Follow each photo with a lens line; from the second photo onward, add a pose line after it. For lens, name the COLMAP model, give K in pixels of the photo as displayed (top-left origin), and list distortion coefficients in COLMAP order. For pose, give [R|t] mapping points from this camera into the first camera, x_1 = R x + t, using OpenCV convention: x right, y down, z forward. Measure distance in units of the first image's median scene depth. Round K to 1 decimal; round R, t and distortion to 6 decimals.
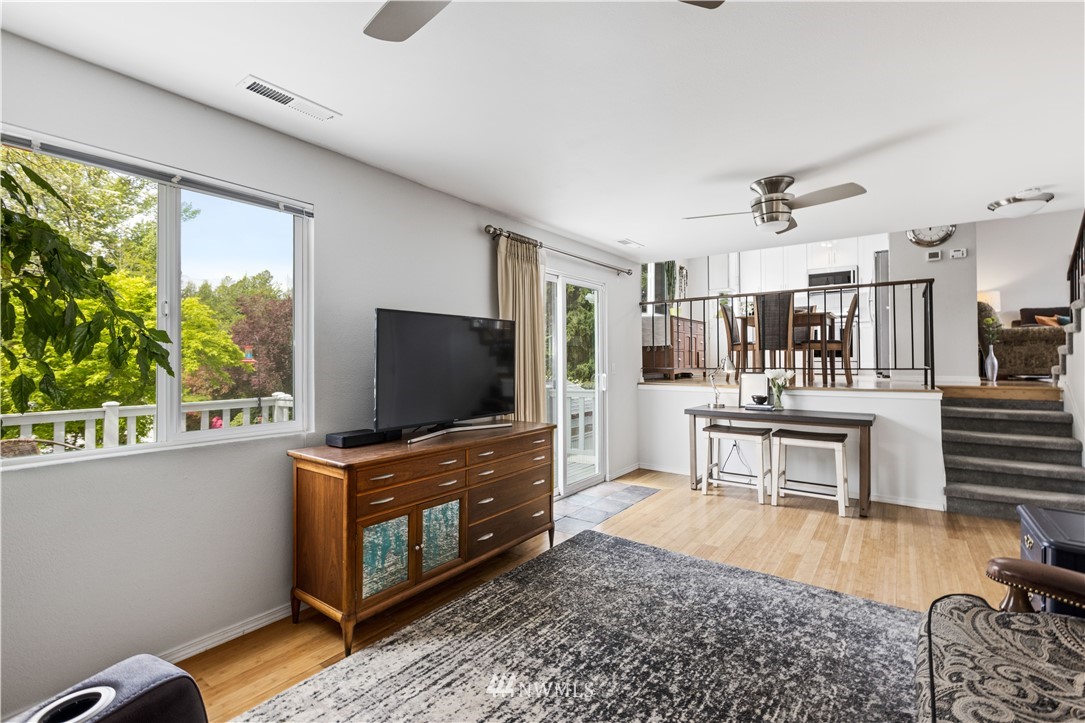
lens RADIAL K [[488.2, 0, 541.6], [0, 488.2, 359.1], [0, 0, 1]] dist [0.000301, -0.000016]
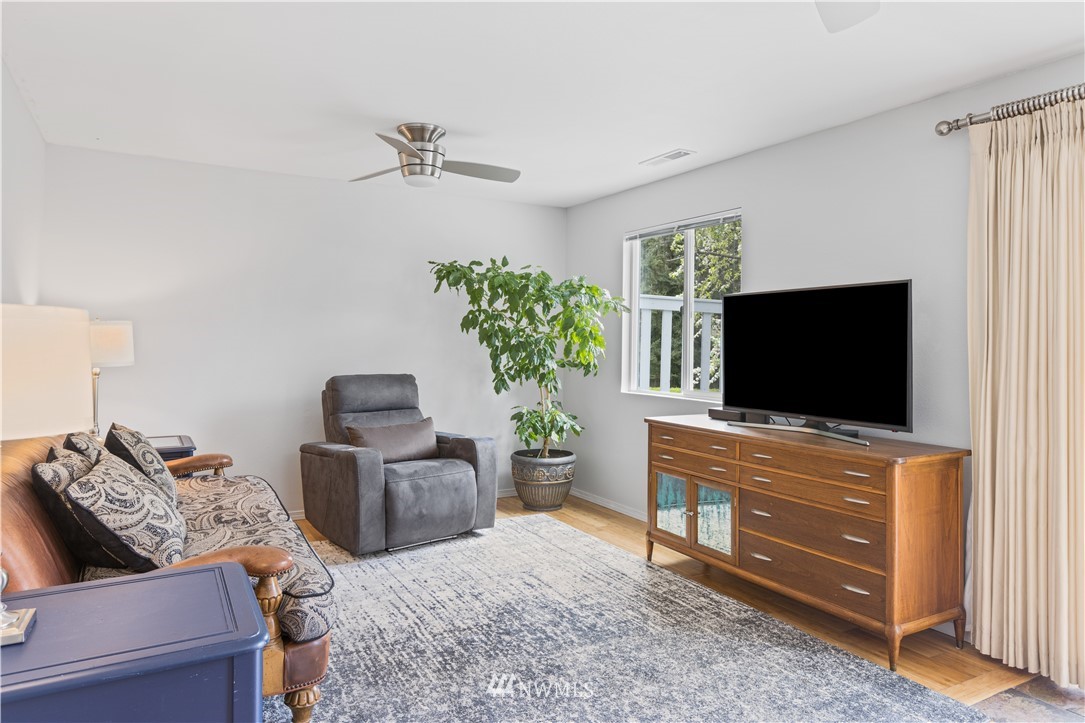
lens RADIAL K [[699.1, 0, 543.7], [0, 699.1, 353.4], [0, 0, 1]] dist [0.004137, 0.000525]
pose [[-0.413874, 0.009583, -0.910284, 1.743117], [-0.009523, 0.999844, 0.014855, 0.006058], [0.910284, 0.014816, -0.413718, 1.795647]]
